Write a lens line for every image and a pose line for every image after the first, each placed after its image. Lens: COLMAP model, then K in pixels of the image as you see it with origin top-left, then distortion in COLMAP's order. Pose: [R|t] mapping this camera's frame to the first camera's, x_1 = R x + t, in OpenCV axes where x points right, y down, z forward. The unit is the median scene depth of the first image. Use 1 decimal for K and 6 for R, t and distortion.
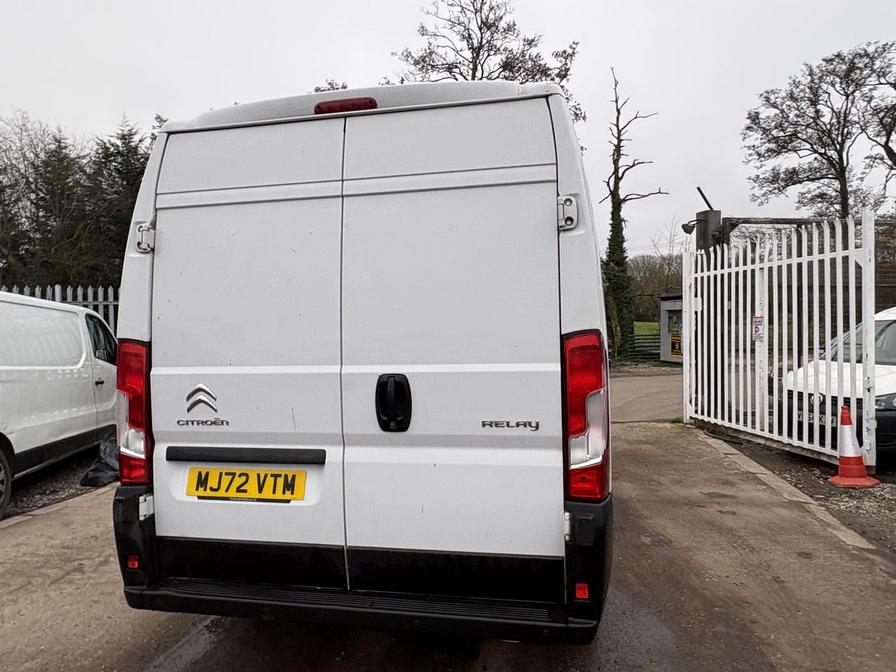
lens RADIAL K [[565.2, 0, 449.7], [0, 565.2, 331.2], [0, 0, 1]] dist [0.000549, 0.002307]
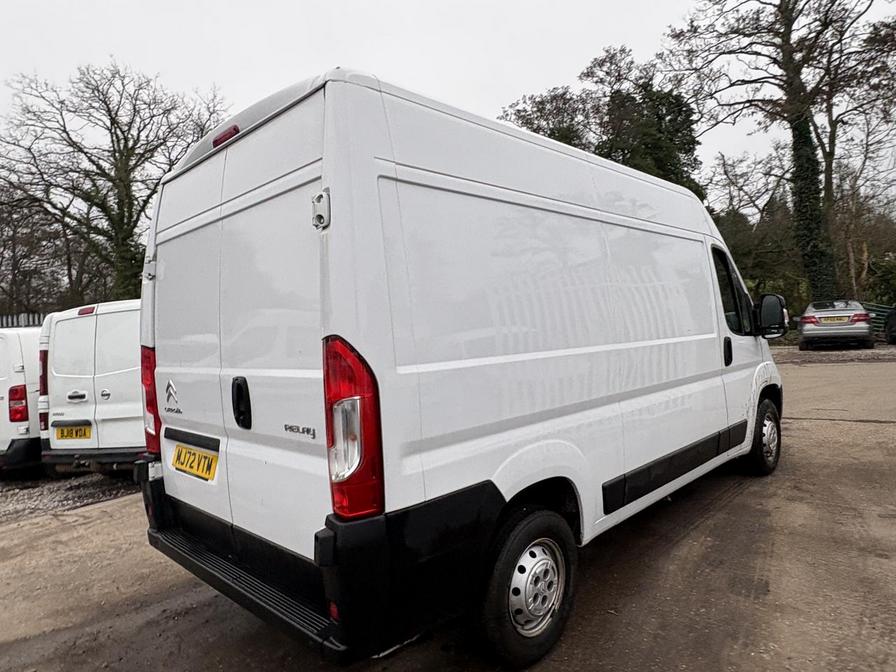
lens RADIAL K [[565.2, 0, 449.7], [0, 565.2, 331.2], [0, 0, 1]] dist [0.000549, 0.002307]
pose [[0.833124, -0.026597, -0.552447, 0.790132], [0.049898, 0.998384, 0.027184, -0.020764], [0.550831, -0.050214, 0.833105, 0.289070]]
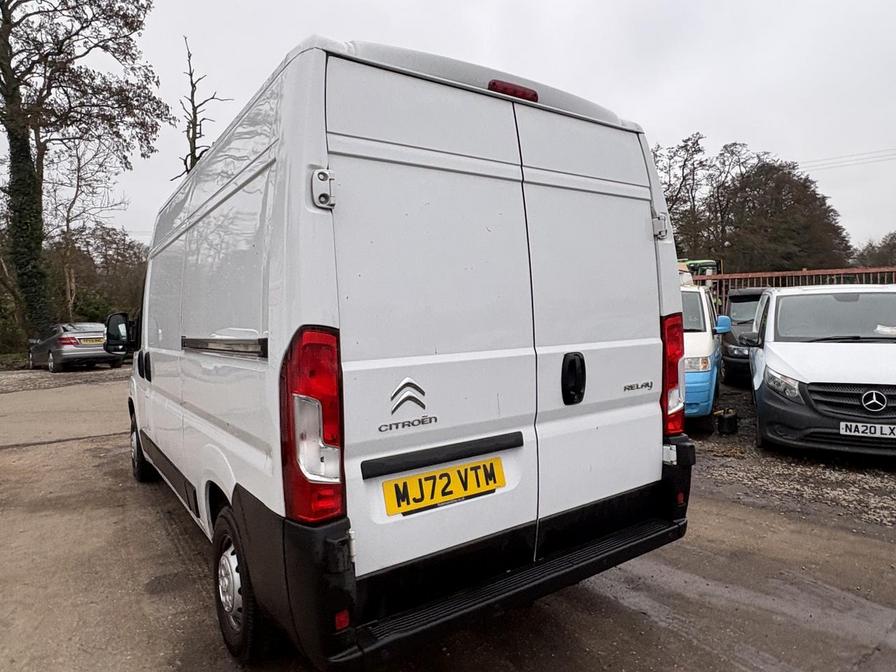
lens RADIAL K [[565.2, 0, 449.7], [0, 565.2, 331.2], [0, 0, 1]] dist [0.000549, 0.002307]
pose [[0.692481, -0.021714, 0.721109, -0.993424], [0.007544, 0.999710, 0.022859, 0.006049], [-0.721396, -0.010389, 0.692444, 0.377370]]
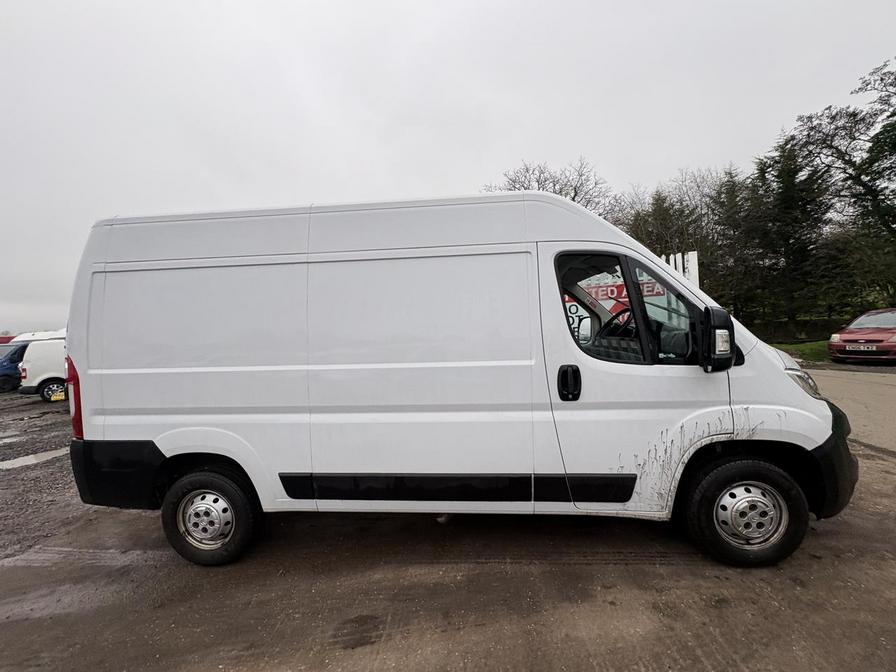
lens RADIAL K [[356.9, 0, 445.1], [0, 356.9, 335.8], [0, 0, 1]] dist [-0.000356, 0.000098]
pose [[0.105147, 0.033194, -0.993902, 1.467077], [0.051412, 0.997925, 0.038768, -0.037392], [0.993127, -0.055175, 0.103223, 2.018218]]
